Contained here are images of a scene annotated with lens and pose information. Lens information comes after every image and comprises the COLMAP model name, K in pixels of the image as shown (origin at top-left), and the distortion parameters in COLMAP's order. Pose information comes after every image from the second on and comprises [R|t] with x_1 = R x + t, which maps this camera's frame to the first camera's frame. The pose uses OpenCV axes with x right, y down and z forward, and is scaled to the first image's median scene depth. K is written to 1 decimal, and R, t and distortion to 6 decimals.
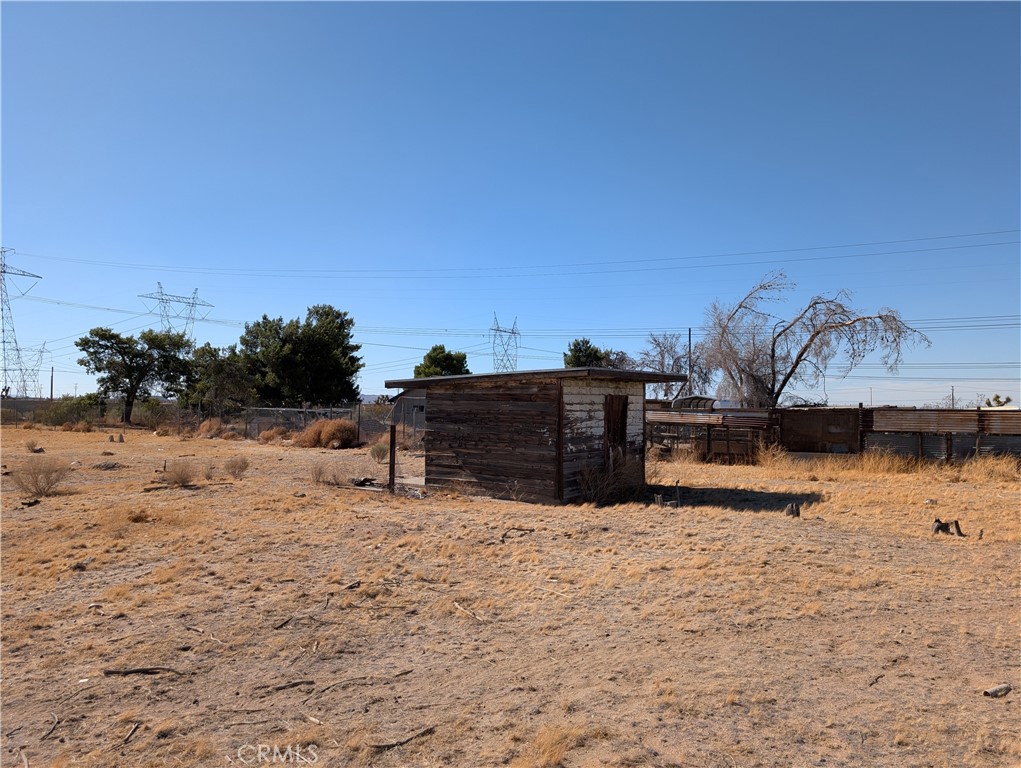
lens RADIAL K [[731.7, 0, 510.5], [0, 731.7, 384.0], [0, 0, 1]] dist [0.024283, -0.020273]
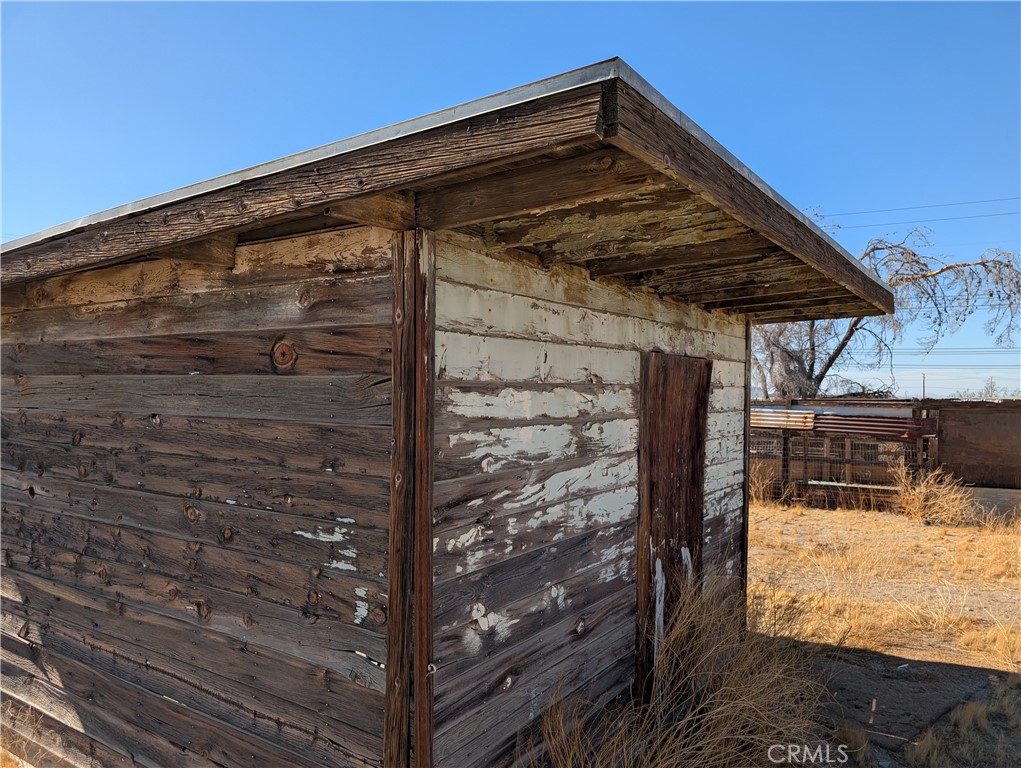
lens RADIAL K [[731.7, 0, 510.5], [0, 731.7, 384.0], [0, 0, 1]] dist [0.024283, -0.020273]
pose [[0.998741, 0.000319, 0.050165, 0.072304], [-0.001108, 0.999876, 0.015702, 0.021644], [-0.050154, -0.015738, 0.998617, 0.742906]]
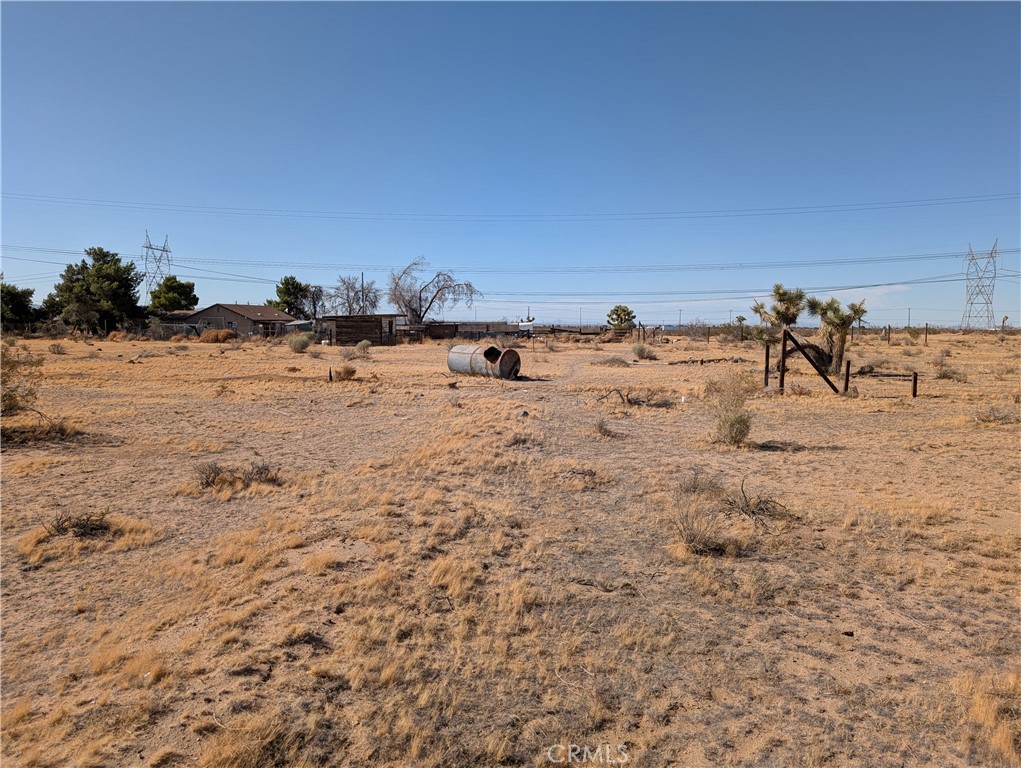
lens RADIAL K [[731.7, 0, 510.5], [0, 731.7, 384.0], [0, 0, 1]] dist [0.024283, -0.020273]
pose [[0.878736, -0.042174, 0.475441, -1.061109], [-0.012972, 0.993611, 0.112114, -0.085869], [-0.477131, -0.104685, 0.872575, -2.457392]]
